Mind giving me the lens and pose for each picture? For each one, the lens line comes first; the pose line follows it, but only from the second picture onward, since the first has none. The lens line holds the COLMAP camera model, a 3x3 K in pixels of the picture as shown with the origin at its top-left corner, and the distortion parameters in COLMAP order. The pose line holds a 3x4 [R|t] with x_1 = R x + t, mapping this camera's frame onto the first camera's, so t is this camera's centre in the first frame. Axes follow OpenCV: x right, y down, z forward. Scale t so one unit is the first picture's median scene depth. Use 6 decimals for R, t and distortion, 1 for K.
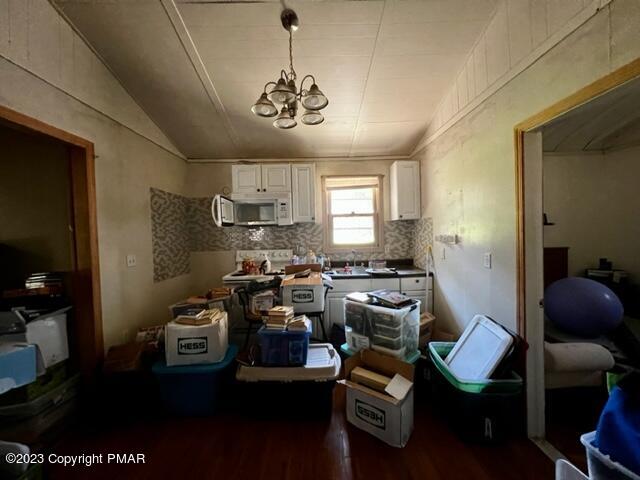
lens RADIAL K [[258.2, 0, 317.1], [0, 258.2, 237.6], [0, 0, 1]] dist [-0.004406, -0.000084]
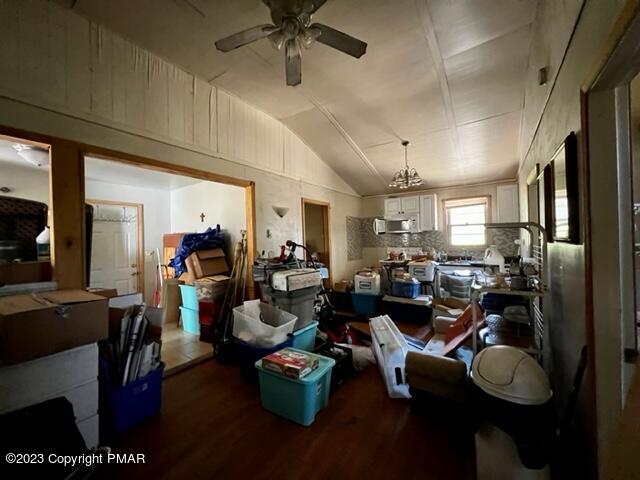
lens RADIAL K [[258.2, 0, 318.3], [0, 258.2, 237.2], [0, 0, 1]] dist [-0.004406, -0.000084]
pose [[0.819002, -0.000252, -0.573791, 0.373062], [-0.005226, 0.999955, -0.007898, -0.003183], [0.573767, 0.009467, 0.818964, -0.849214]]
